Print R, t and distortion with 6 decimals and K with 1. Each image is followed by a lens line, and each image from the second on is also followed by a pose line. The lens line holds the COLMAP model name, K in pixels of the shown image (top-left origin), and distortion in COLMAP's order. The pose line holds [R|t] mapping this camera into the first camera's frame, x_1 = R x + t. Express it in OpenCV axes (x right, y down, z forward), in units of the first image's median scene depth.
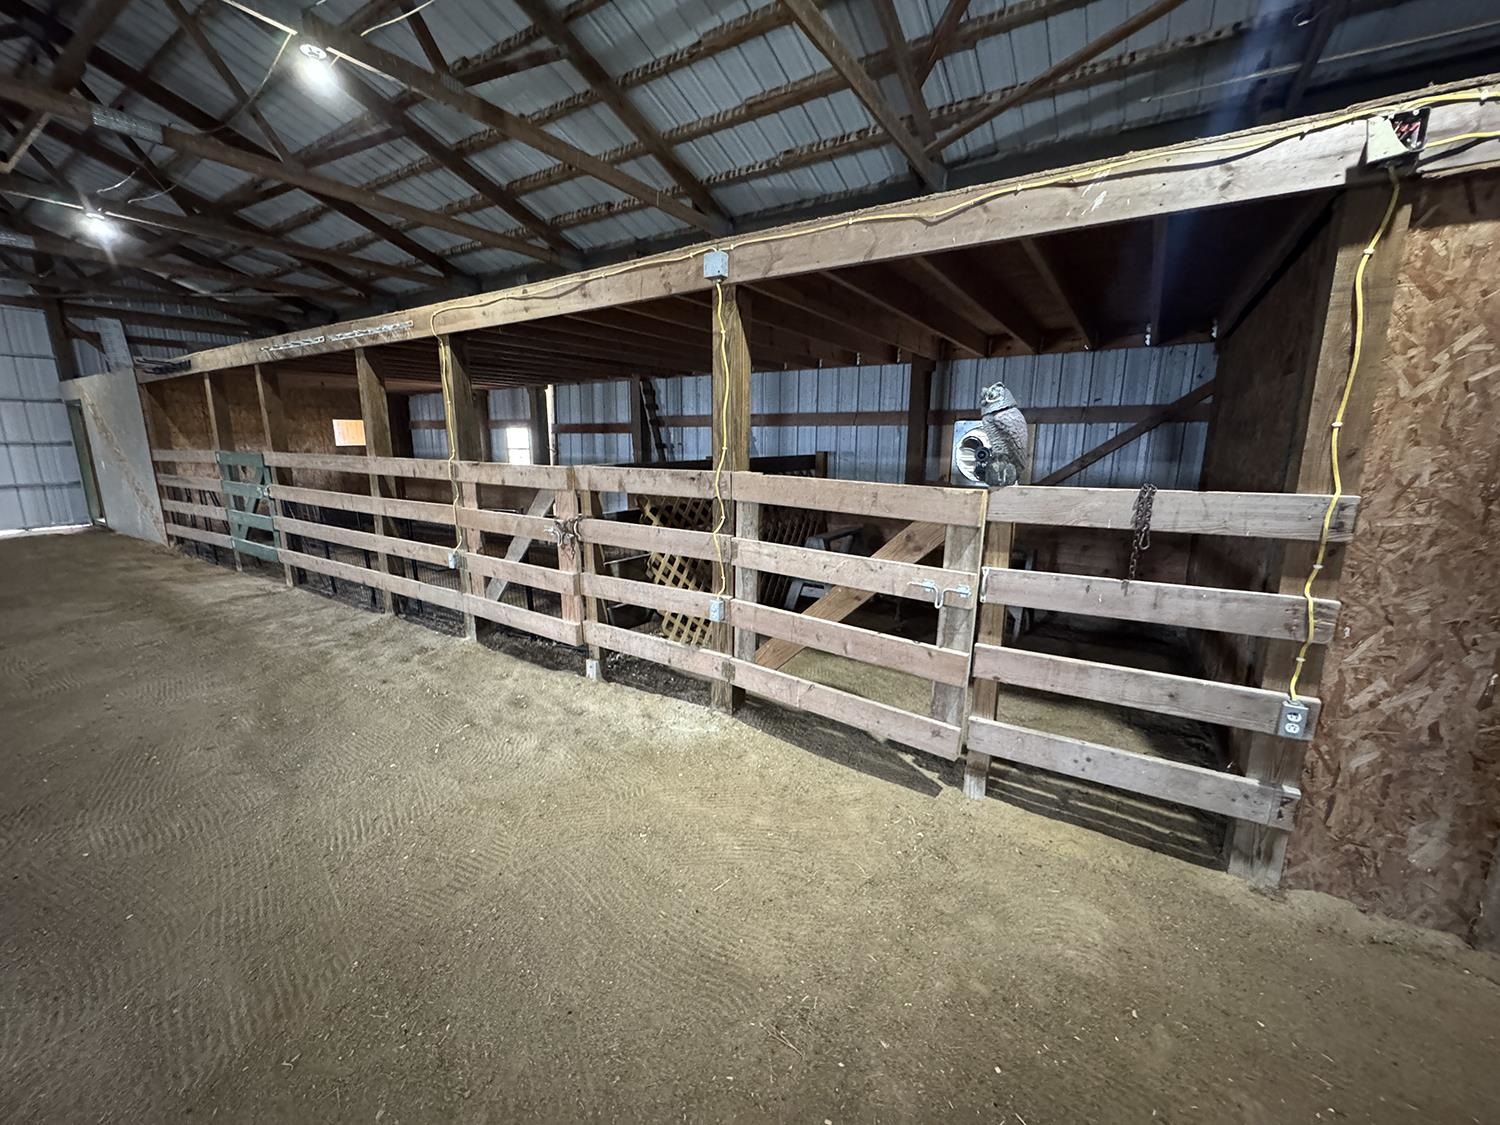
lens RADIAL K [[597.9, 0, 746.1], [0, 597.9, 559.1], [0, 0, 1]] dist [-0.003607, 0.000137]
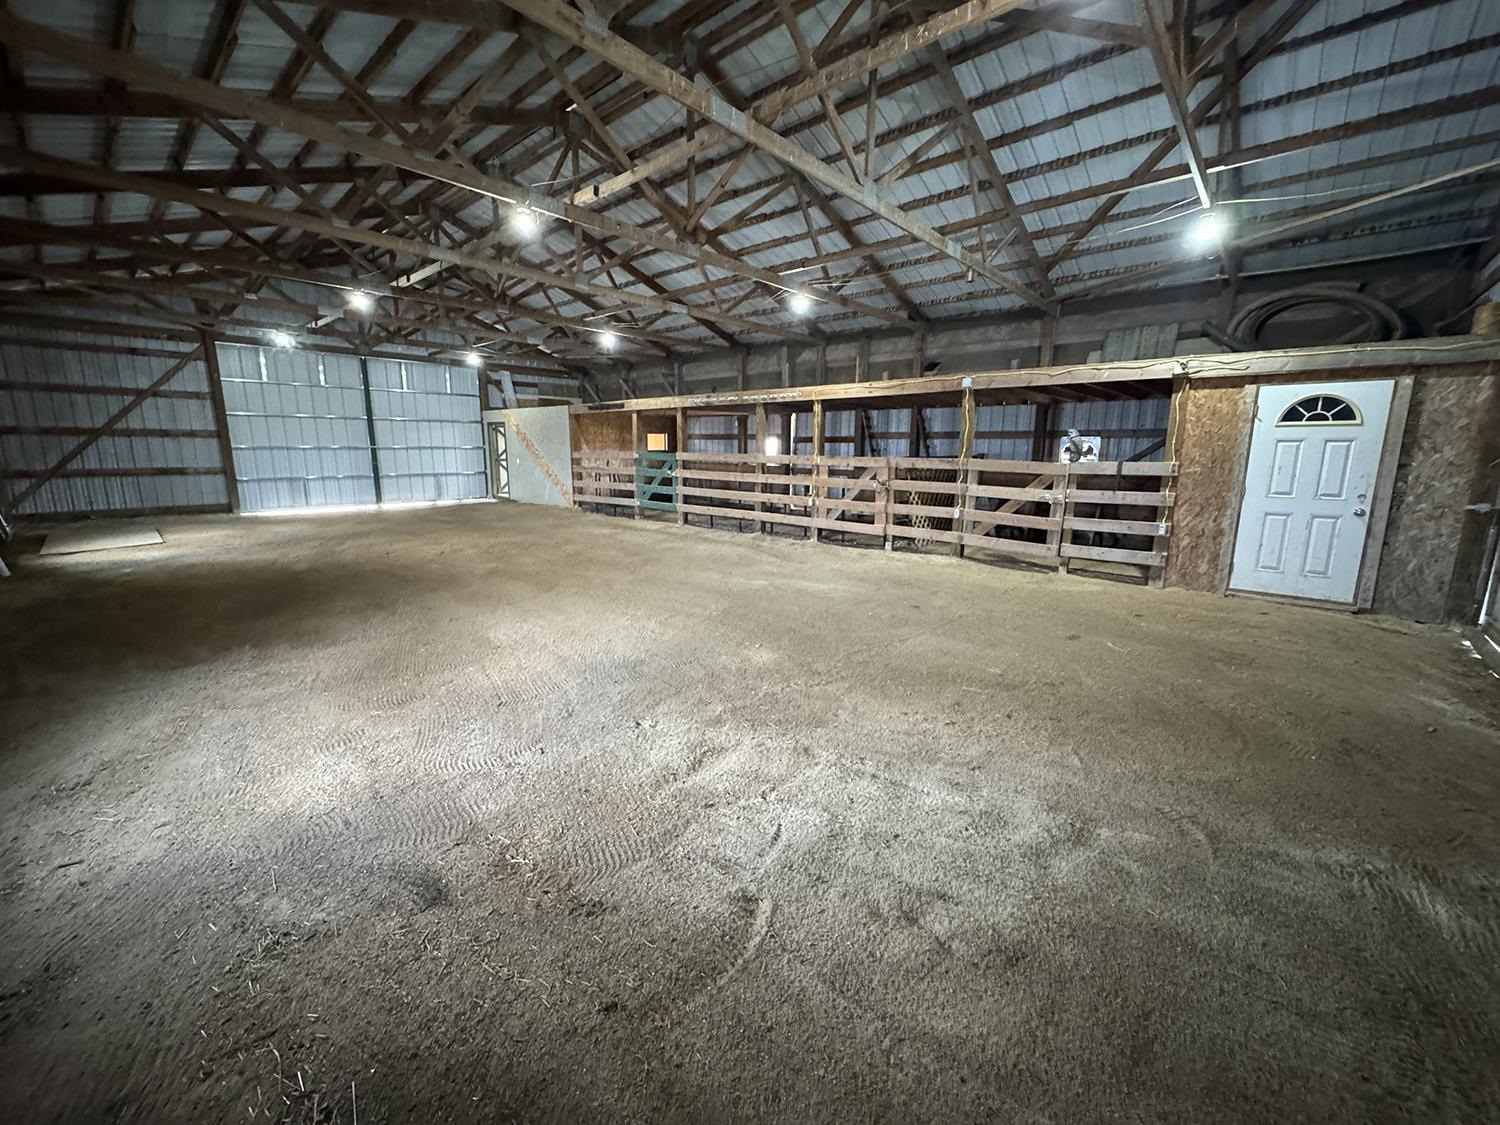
lens RADIAL K [[597.9, 0, 746.7], [0, 597.9, 557.9], [0, 0, 1]] dist [-0.003607, 0.000137]
pose [[0.987977, 0.030359, -0.151590, -0.457643], [-0.032527, 0.999401, -0.011839, 0.281915], [0.151139, 0.016627, 0.988373, -1.384811]]
